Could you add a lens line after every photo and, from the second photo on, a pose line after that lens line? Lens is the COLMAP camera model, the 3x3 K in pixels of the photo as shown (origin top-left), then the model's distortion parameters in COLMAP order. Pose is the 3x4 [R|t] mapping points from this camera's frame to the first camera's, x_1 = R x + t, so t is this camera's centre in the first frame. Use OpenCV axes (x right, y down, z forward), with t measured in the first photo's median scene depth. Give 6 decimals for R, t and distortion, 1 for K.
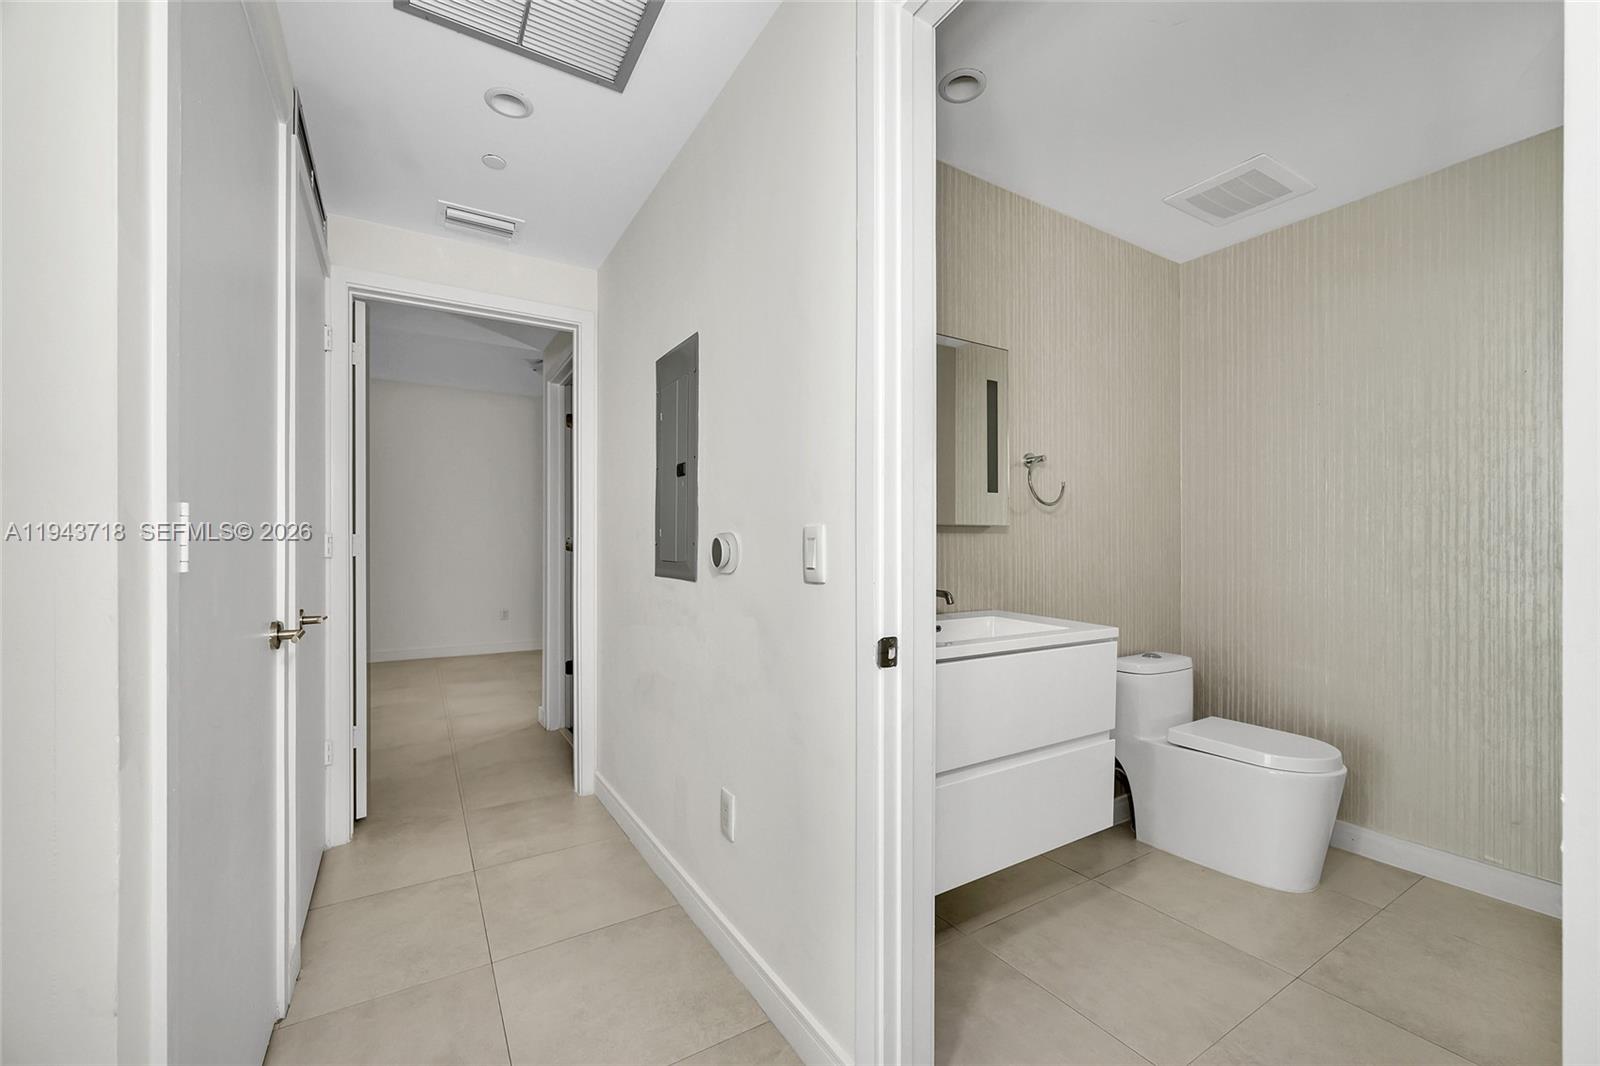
lens RADIAL K [[643.6, 0, 800.5], [0, 643.6, 549.8], [0, 0, 1]] dist [-0.001713, -0.000047]
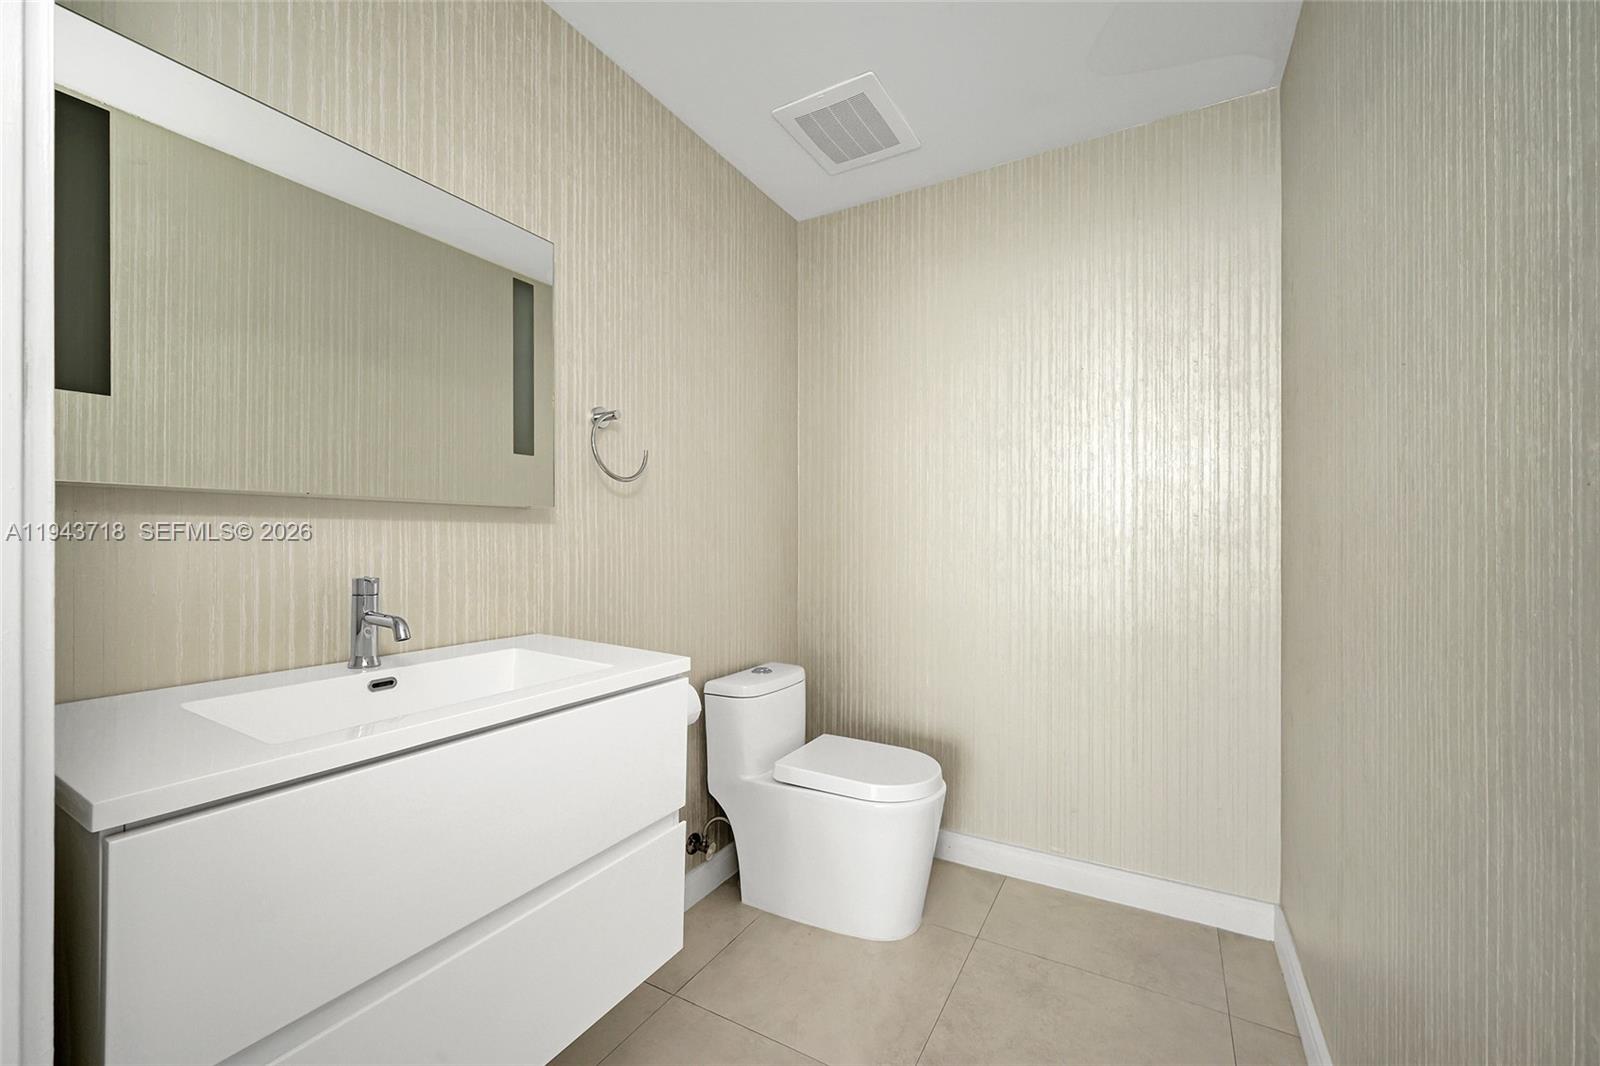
lens RADIAL K [[643.6, 0, 800.5], [0, 643.6, 549.8], [0, 0, 1]] dist [-0.001713, -0.000047]
pose [[0.879269, -0.005037, 0.476299, 0.222975], [-0.000056, 0.999943, 0.010677, -0.000317], [-0.476326, -0.009415, 0.879219, 0.282940]]
